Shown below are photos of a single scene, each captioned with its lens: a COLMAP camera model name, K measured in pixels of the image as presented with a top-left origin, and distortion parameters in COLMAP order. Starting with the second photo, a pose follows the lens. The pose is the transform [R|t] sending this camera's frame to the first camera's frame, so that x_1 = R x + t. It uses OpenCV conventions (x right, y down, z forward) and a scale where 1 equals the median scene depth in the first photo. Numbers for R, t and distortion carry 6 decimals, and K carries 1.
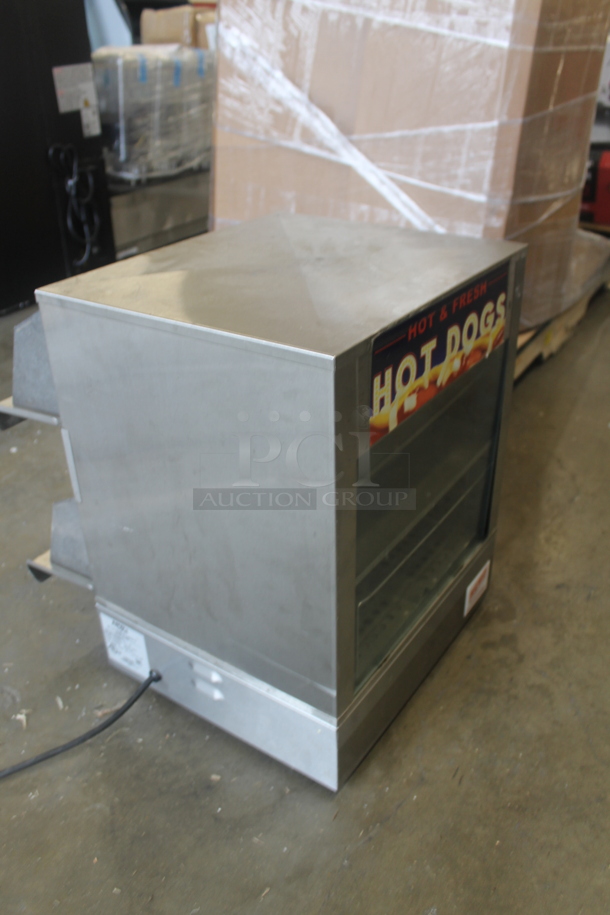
lens RADIAL K [[789.5, 0, 310.1], [0, 789.5, 430.1], [0, 0, 1]] dist [-0.148707, 0.134878]
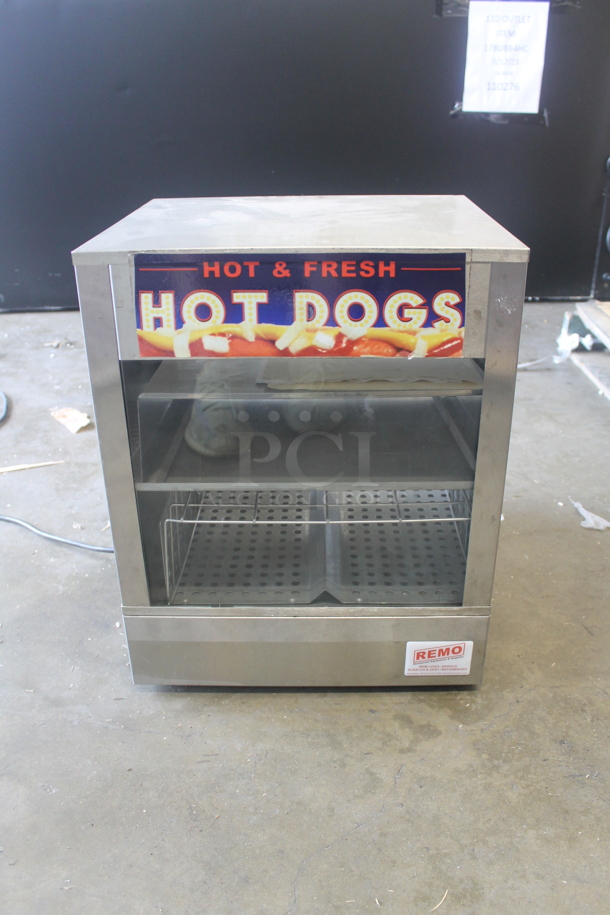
lens RADIAL K [[789.5, 0, 310.1], [0, 789.5, 430.1], [0, 0, 1]] dist [-0.148707, 0.134878]
pose [[0.553193, 0.354053, -0.754071, 0.847892], [-0.383699, 0.911748, 0.146601, -0.109311], [0.739427, 0.208237, 0.640222, 0.402967]]
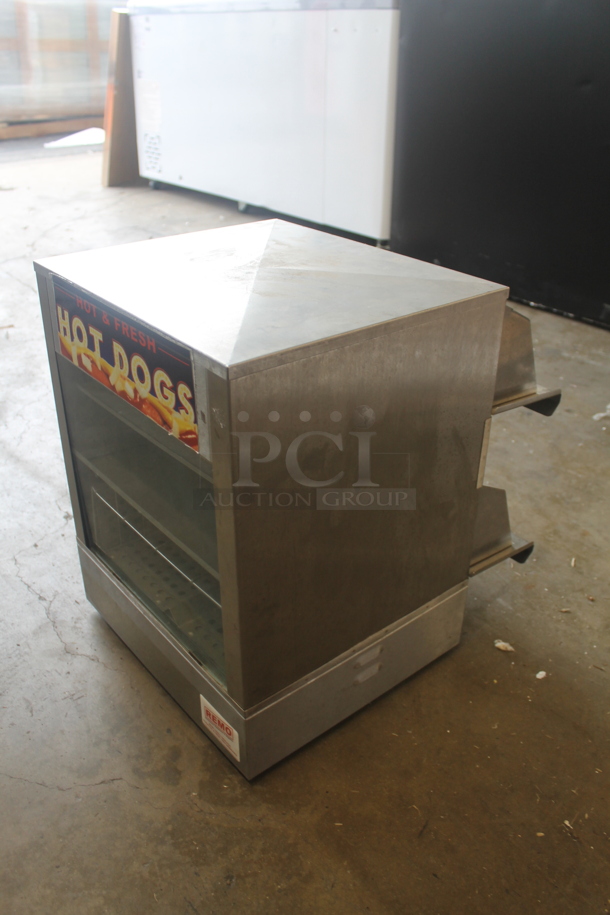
lens RADIAL K [[789.5, 0, 310.1], [0, 789.5, 430.1], [0, 0, 1]] dist [-0.148707, 0.134878]
pose [[-0.276221, 0.459829, -0.843954, 0.925584], [-0.444749, 0.717285, 0.536377, -0.640003], [0.851998, 0.523507, 0.006379, 1.144859]]
